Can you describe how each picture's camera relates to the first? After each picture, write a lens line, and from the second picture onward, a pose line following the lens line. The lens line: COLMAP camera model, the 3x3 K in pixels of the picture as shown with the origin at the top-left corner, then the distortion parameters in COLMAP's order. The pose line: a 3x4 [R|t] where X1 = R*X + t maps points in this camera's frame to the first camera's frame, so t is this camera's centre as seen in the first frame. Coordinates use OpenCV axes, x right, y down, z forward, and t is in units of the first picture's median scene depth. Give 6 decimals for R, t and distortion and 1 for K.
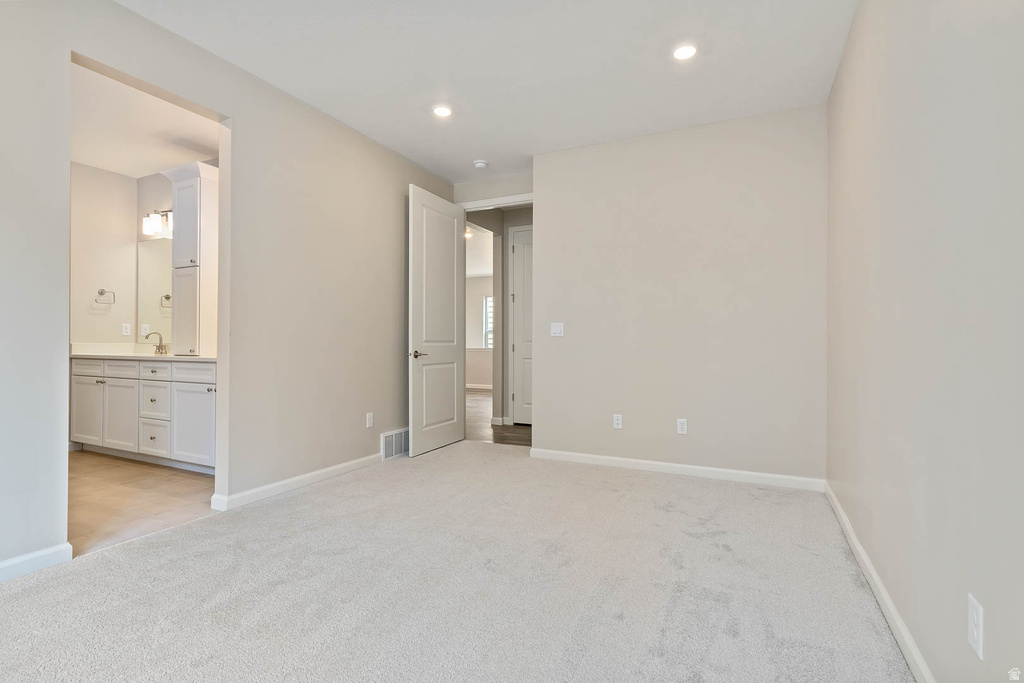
lens RADIAL K [[486.9, 0, 504.1], [0, 486.9, 337.4], [0, 0, 1]] dist [0.005823, -0.000106]
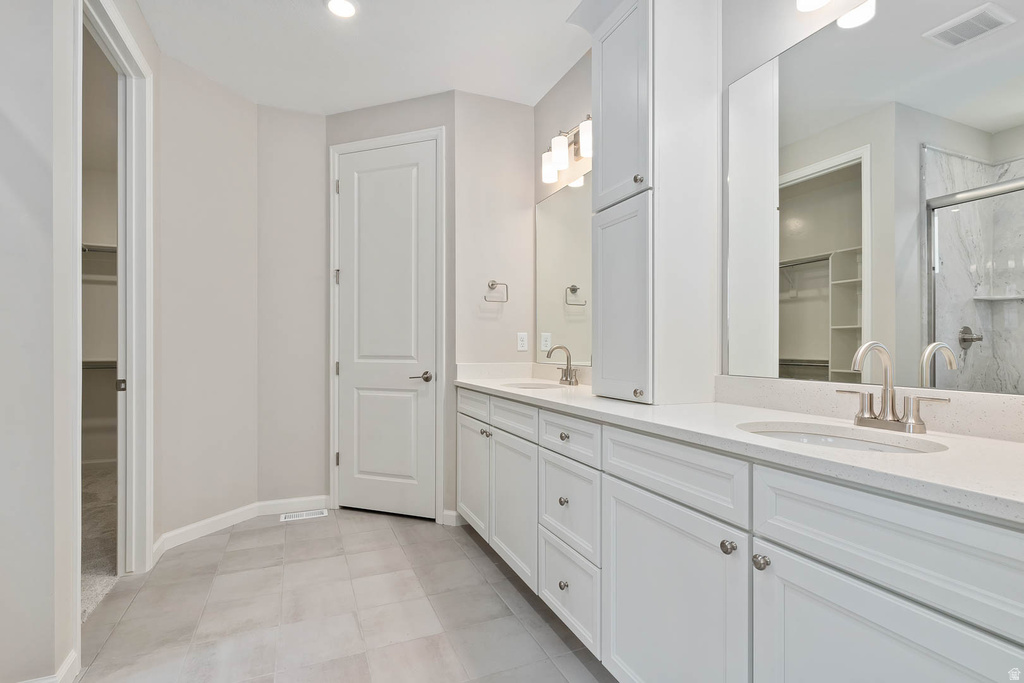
lens RADIAL K [[486.9, 0, 504.5], [0, 486.9, 343.3], [0, 0, 1]] dist [0.005823, -0.000106]
pose [[0.757147, -0.006895, -0.653209, -0.387156], [0.007837, 0.999968, -0.001472, -0.013451], [0.653198, -0.004004, 0.757177, 0.519233]]
